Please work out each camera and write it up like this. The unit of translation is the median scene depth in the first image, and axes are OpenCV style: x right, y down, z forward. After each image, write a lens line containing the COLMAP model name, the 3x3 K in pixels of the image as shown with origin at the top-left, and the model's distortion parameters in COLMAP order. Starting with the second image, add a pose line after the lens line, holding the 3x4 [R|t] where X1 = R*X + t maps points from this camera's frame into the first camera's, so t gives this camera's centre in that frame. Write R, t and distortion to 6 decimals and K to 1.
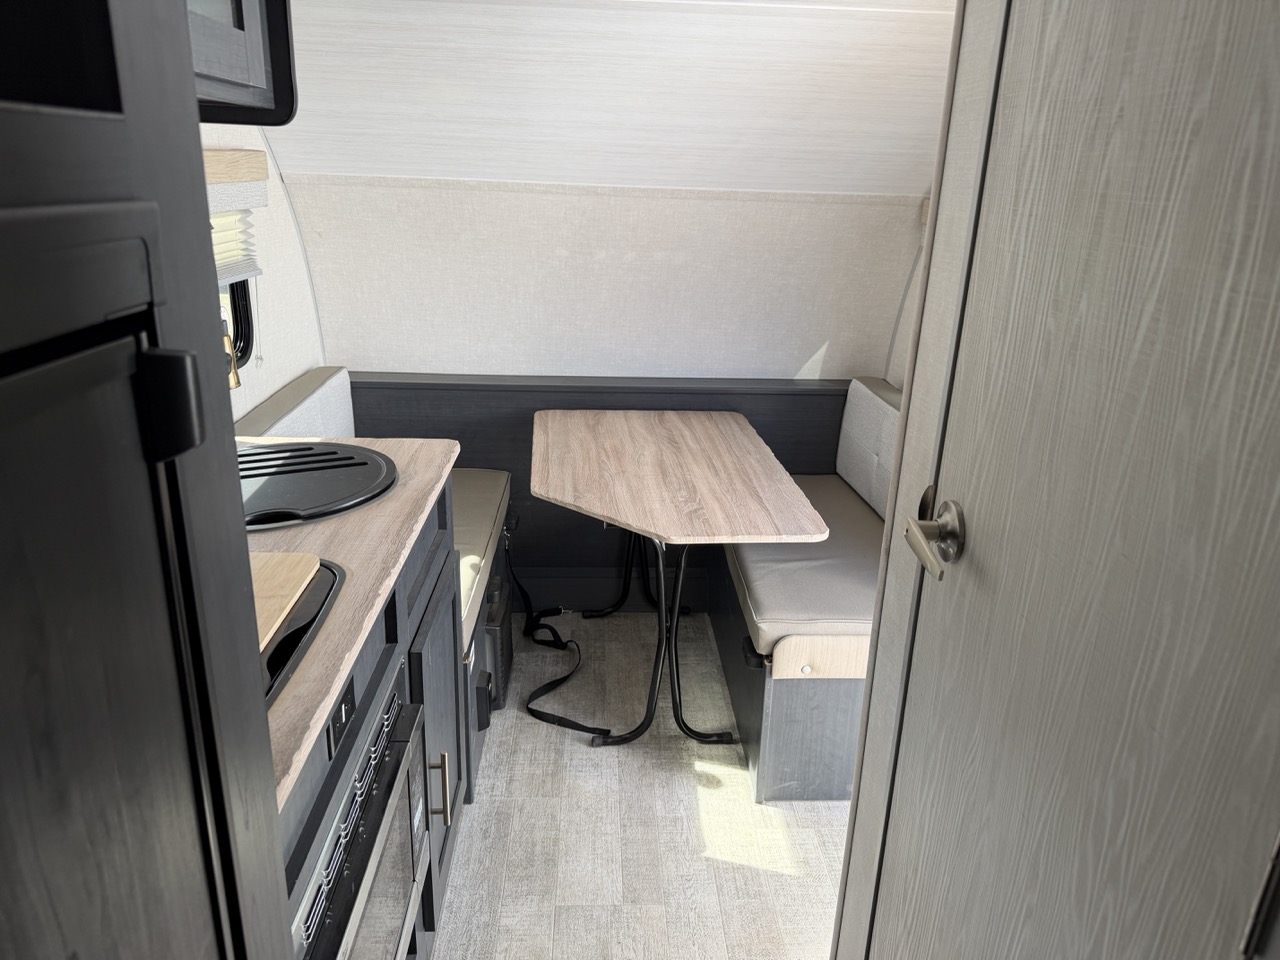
lens RADIAL K [[898.6, 0, 640.0], [0, 898.6, 480.0], [0, 0, 1]] dist [0.001358, 0.000024]
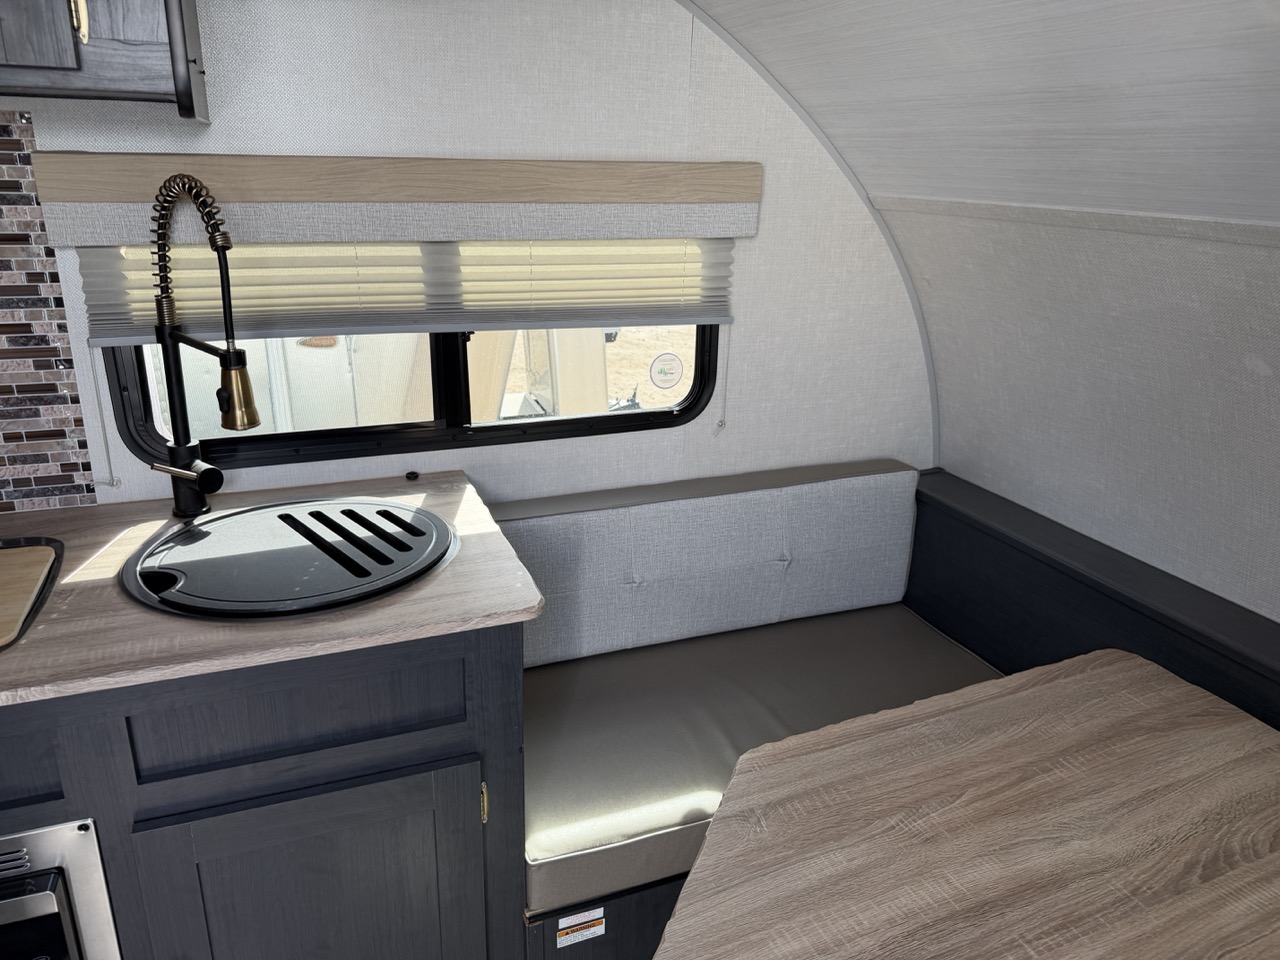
lens RADIAL K [[883.9, 0, 640.0], [0, 883.9, 480.0], [0, 0, 1]] dist [-0.000884, -0.000875]
pose [[0.321374, 0.290164, -0.901401, 0.268646], [-0.320639, 0.929012, 0.184735, -0.202161], [0.891016, 0.229655, 0.391598, 0.611989]]
